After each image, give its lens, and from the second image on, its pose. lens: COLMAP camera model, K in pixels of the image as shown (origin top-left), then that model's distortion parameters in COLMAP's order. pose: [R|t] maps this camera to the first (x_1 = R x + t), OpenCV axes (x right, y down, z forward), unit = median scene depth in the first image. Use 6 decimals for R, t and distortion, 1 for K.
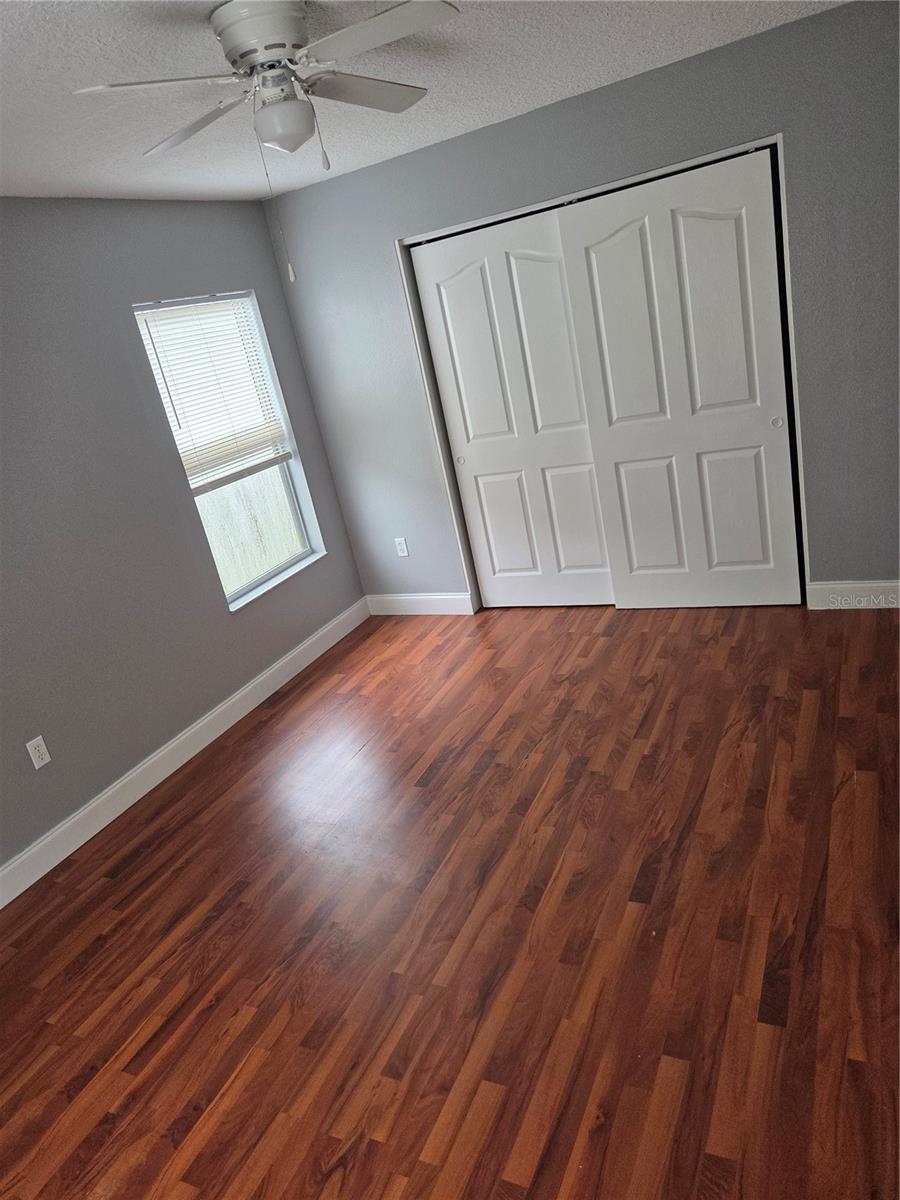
lens RADIAL K [[834.4, 0, 450.0], [0, 834.4, 600.0], [0, 0, 1]] dist [-0.036146, 0.000013]
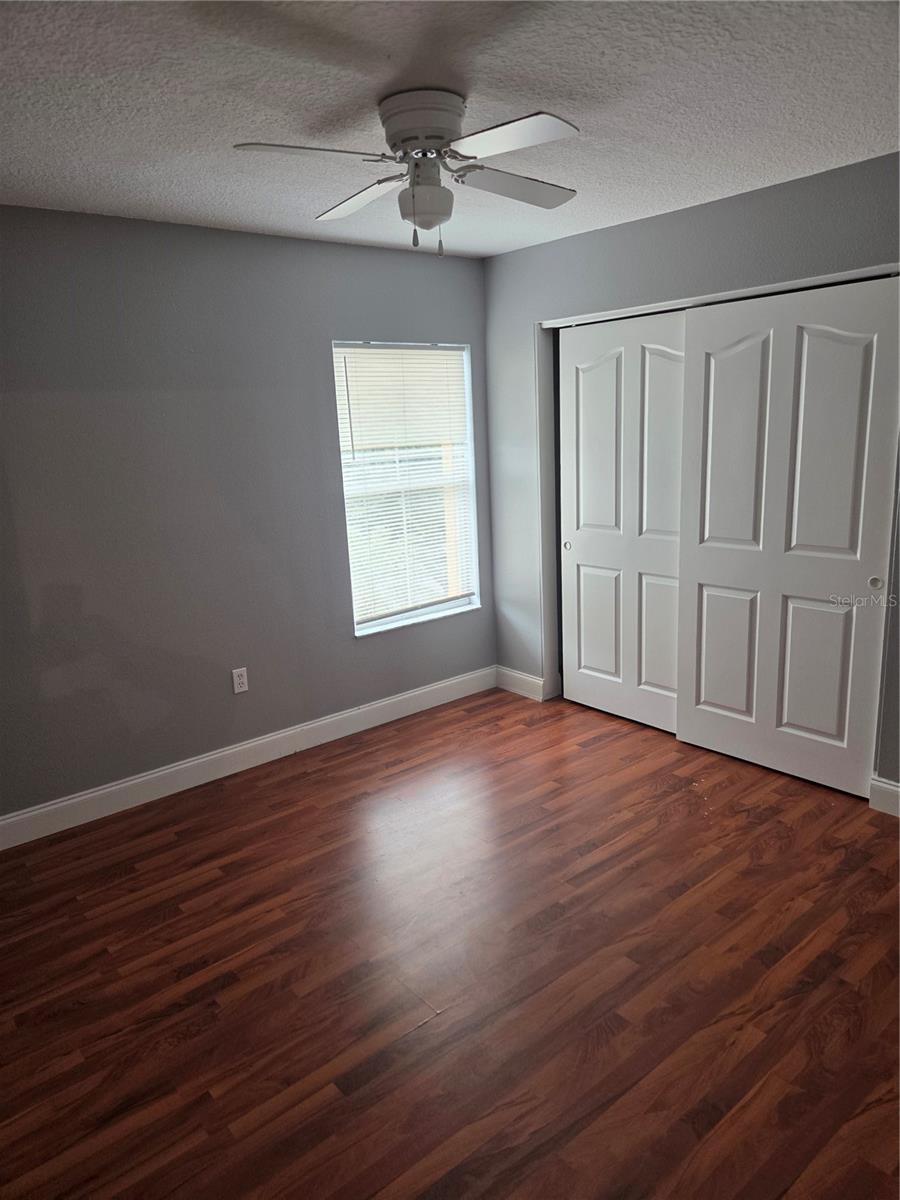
lens RADIAL K [[828.0, 0, 450.0], [0, 828.0, 600.0], [0, 0, 1]] dist [0.002421, 0.001216]
pose [[0.912208, 0.251613, -0.323369, 0.209959], [-0.274267, 0.961310, -0.025702, -0.041742], [0.304391, 0.112135, 0.945924, 0.045839]]
